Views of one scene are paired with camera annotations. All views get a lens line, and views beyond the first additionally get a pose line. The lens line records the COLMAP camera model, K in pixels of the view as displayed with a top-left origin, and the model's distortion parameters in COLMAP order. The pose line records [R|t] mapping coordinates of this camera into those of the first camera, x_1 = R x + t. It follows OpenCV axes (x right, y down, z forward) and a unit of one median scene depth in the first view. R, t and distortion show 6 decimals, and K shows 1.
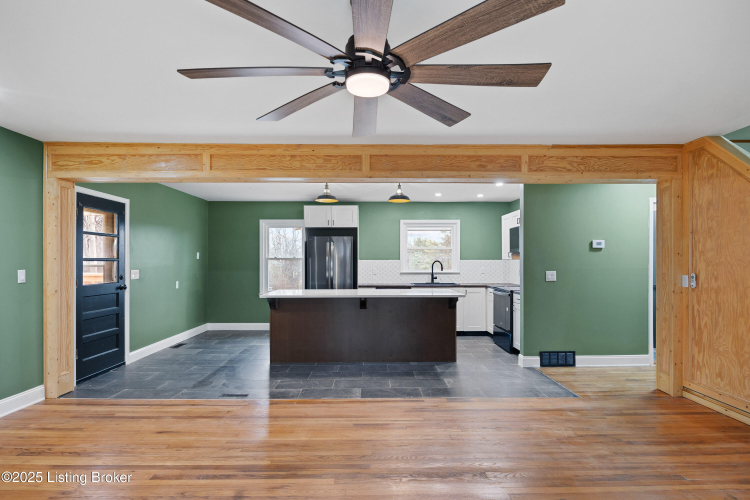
lens RADIAL K [[389.1, 0, 372.3], [0, 389.1, 262.2], [0, 0, 1]] dist [-0.010252, 0.000686]
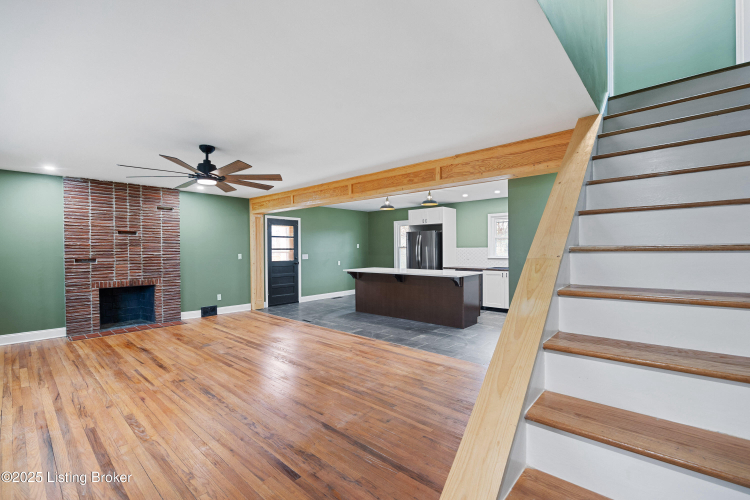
lens RADIAL K [[322.7, 0, 379.5], [0, 322.7, 245.9], [0, 0, 1]] dist [-0.019007, -0.000263]
pose [[0.751852, -0.010826, -0.659243, 0.945544], [0.002324, 0.999902, -0.013769, 0.002498], [0.659328, 0.008820, 0.751804, 0.062312]]
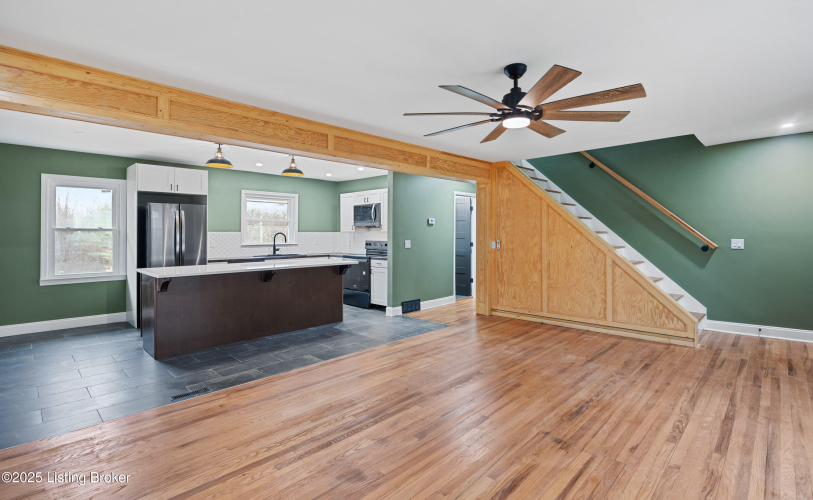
lens RADIAL K [[389.6, 0, 410.8], [0, 389.6, 235.3], [0, 0, 1]] dist [-0.018751, 0.000824]
pose [[0.698682, -0.003488, 0.715424, -0.624123], [0.002503, 0.999994, 0.002431, 0.002117], [-0.715428, 0.000092, 0.698686, 0.081576]]
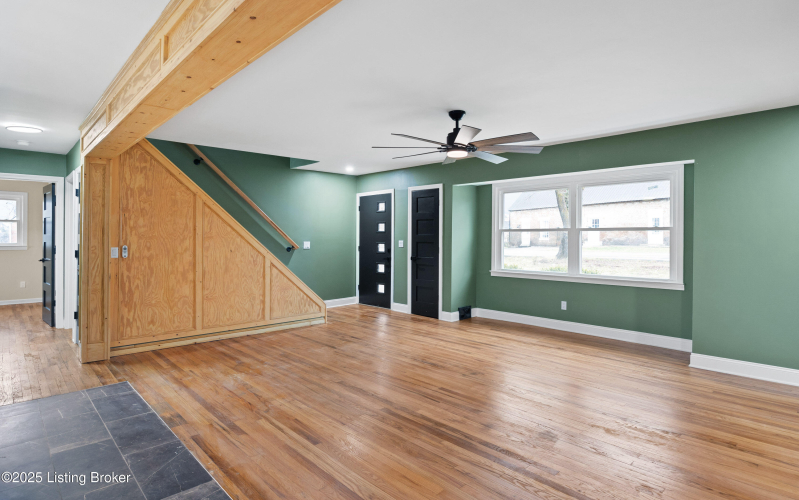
lens RADIAL K [[424.3, 0, 405.0], [0, 424.3, 240.1], [0, 0, 1]] dist [-0.005620, 0.002350]
pose [[-0.687462, -0.004706, 0.726205, -0.649219], [-0.002758, 0.999989, 0.003870, 0.005213], [-0.726215, 0.000657, -0.687467, 1.206249]]
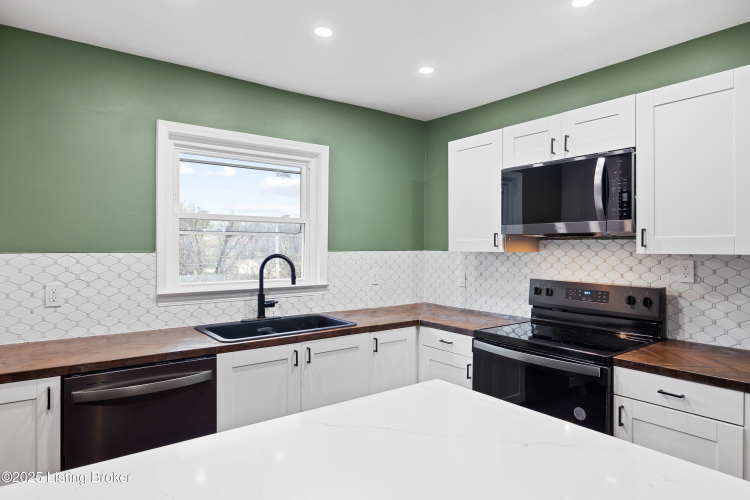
lens RADIAL K [[443.5, 0, 374.8], [0, 443.5, 248.9], [0, 0, 1]] dist [-0.003523, -0.000043]
pose [[0.795848, -0.002159, 0.605493, -0.003454], [-0.001441, 0.999984, 0.005459, -0.021170], [-0.605495, -0.005217, 0.795832, 1.230087]]
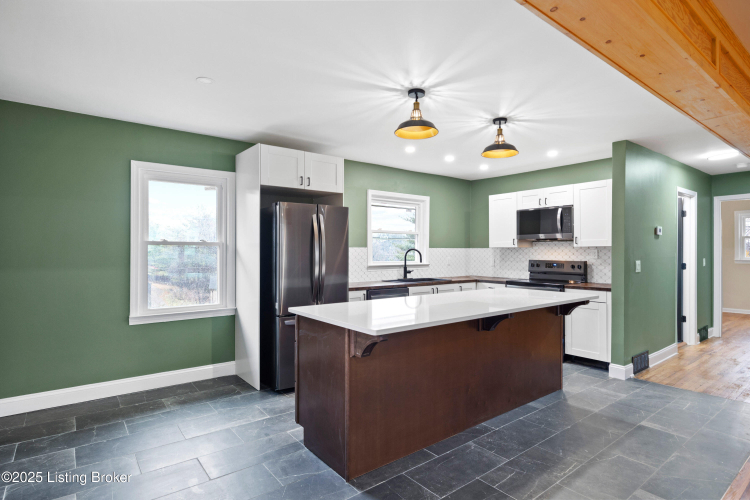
lens RADIAL K [[389.1, 0, 372.1], [0, 389.1, 251.7], [0, 0, 1]] dist [-0.010252, 0.000686]
pose [[0.794555, -0.000032, 0.607193, -0.673778], [0.000687, 0.999999, -0.000847, 0.004369], [-0.607192, 0.001090, 0.794554, 0.878315]]
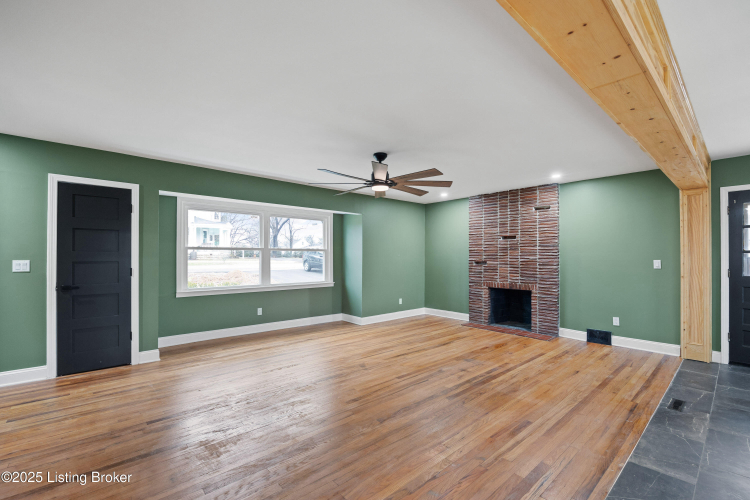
lens RADIAL K [[322.7, 0, 371.3], [0, 322.7, 250.4], [0, 0, 1]] dist [-0.019007, -0.000263]
pose [[-0.762688, -0.012410, -0.646647, 0.622005], [0.005662, 0.999649, -0.025862, 0.016999], [0.646741, -0.023386, -0.762351, 1.120325]]
